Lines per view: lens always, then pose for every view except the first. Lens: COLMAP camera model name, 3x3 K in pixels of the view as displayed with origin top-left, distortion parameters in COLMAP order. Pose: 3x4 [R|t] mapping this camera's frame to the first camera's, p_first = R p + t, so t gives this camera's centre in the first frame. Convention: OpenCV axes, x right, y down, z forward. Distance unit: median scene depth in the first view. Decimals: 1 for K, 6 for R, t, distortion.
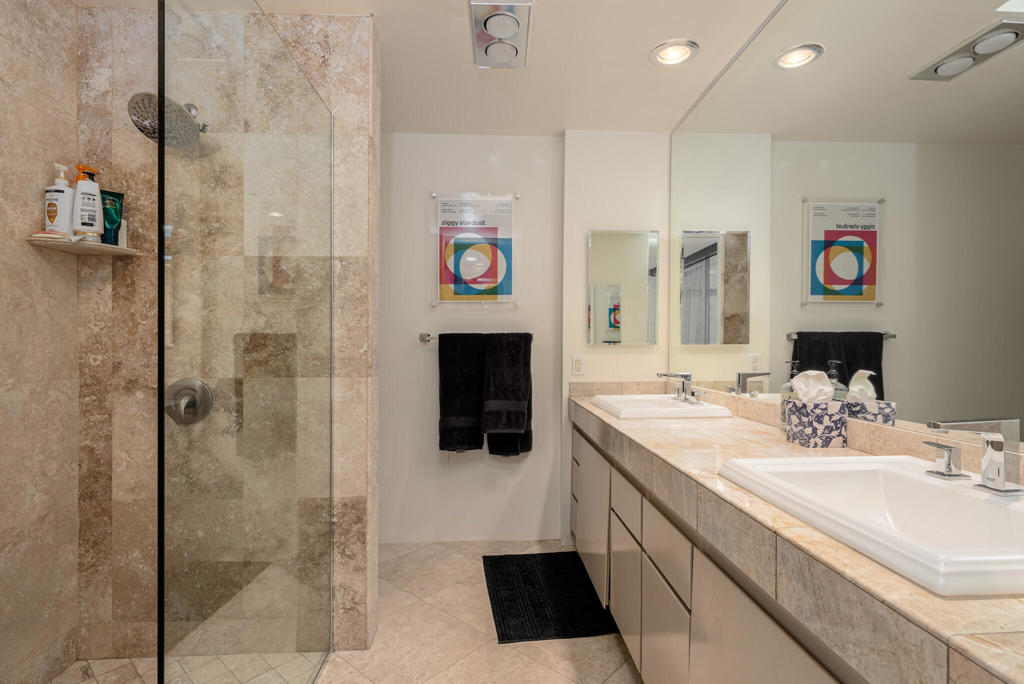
lens RADIAL K [[506.8, 0, 518.3], [0, 506.8, 342.1], [0, 0, 1]] dist [-0.001770, -0.000180]
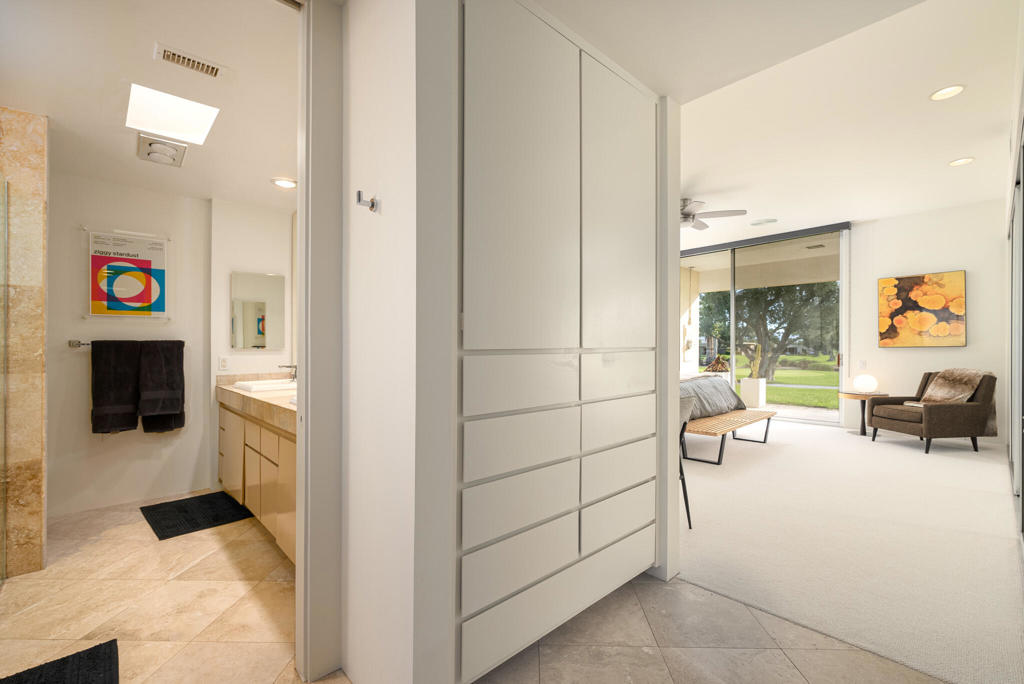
lens RADIAL K [[451.9, 0, 507.9], [0, 451.9, 350.6], [0, 0, 1]] dist [0.007964, -0.000674]
pose [[0.785738, -0.005611, 0.618534, -0.048166], [-0.000746, 0.999950, 0.010019, -0.004077], [-0.618559, -0.008333, 0.785694, -0.554118]]
